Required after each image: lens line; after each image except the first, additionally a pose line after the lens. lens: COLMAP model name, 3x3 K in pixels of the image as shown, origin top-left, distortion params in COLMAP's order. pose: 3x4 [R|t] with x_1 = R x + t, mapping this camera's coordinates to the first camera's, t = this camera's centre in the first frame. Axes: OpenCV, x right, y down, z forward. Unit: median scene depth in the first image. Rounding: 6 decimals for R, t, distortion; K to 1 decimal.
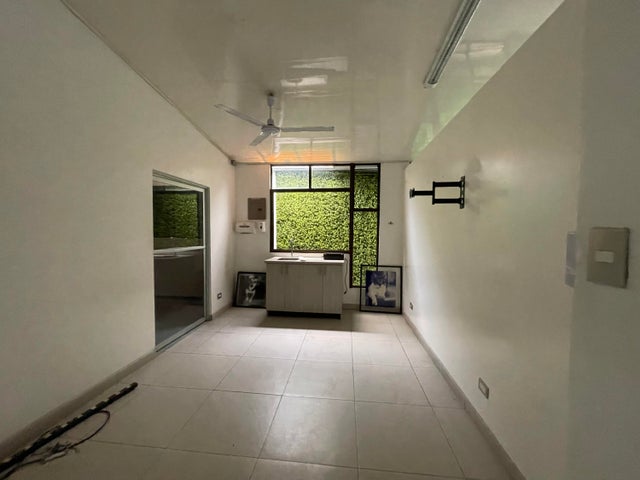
lens RADIAL K [[259.2, 0, 319.9], [0, 259.2, 238.5], [0, 0, 1]] dist [0.004216, 0.000920]
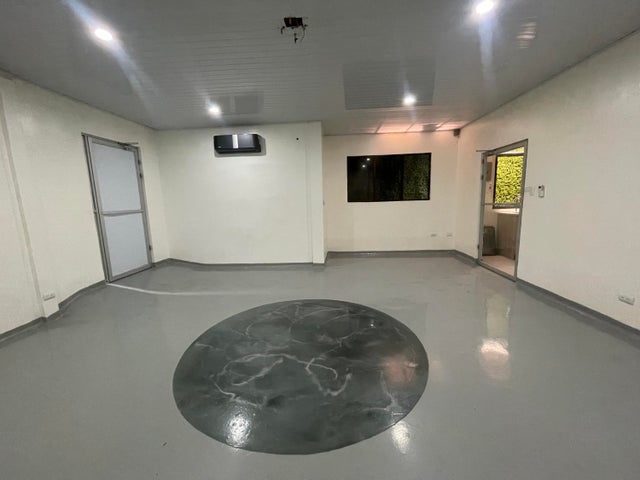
lens RADIAL K [[259.2, 0, 320.7], [0, 259.2, 235.7], [0, 0, 1]] dist [0.004216, 0.000920]
pose [[0.998382, -0.042170, 0.038145, -0.912799], [0.038030, 0.993912, 0.103407, 0.020231], [-0.042273, -0.101789, 0.993907, -0.142280]]
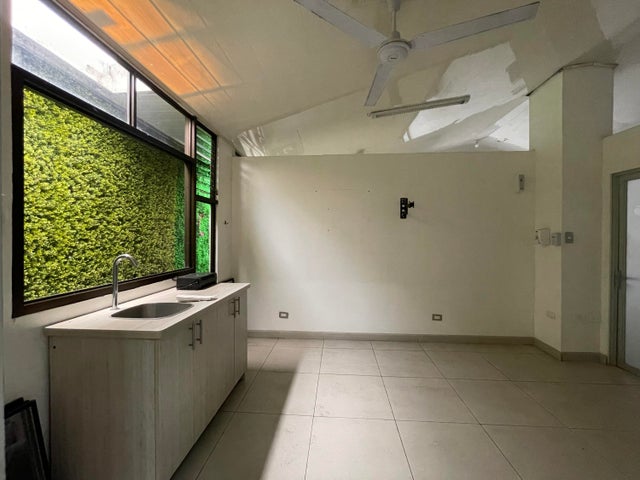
lens RADIAL K [[259.2, 0, 320.9], [0, 259.2, 237.7], [0, 0, 1]] dist [0.004216, 0.000920]
pose [[-0.027501, -0.013390, 0.999532, -0.399937], [0.028626, 0.999490, 0.014177, -0.016298], [-0.999212, 0.029002, -0.027104, 0.630236]]
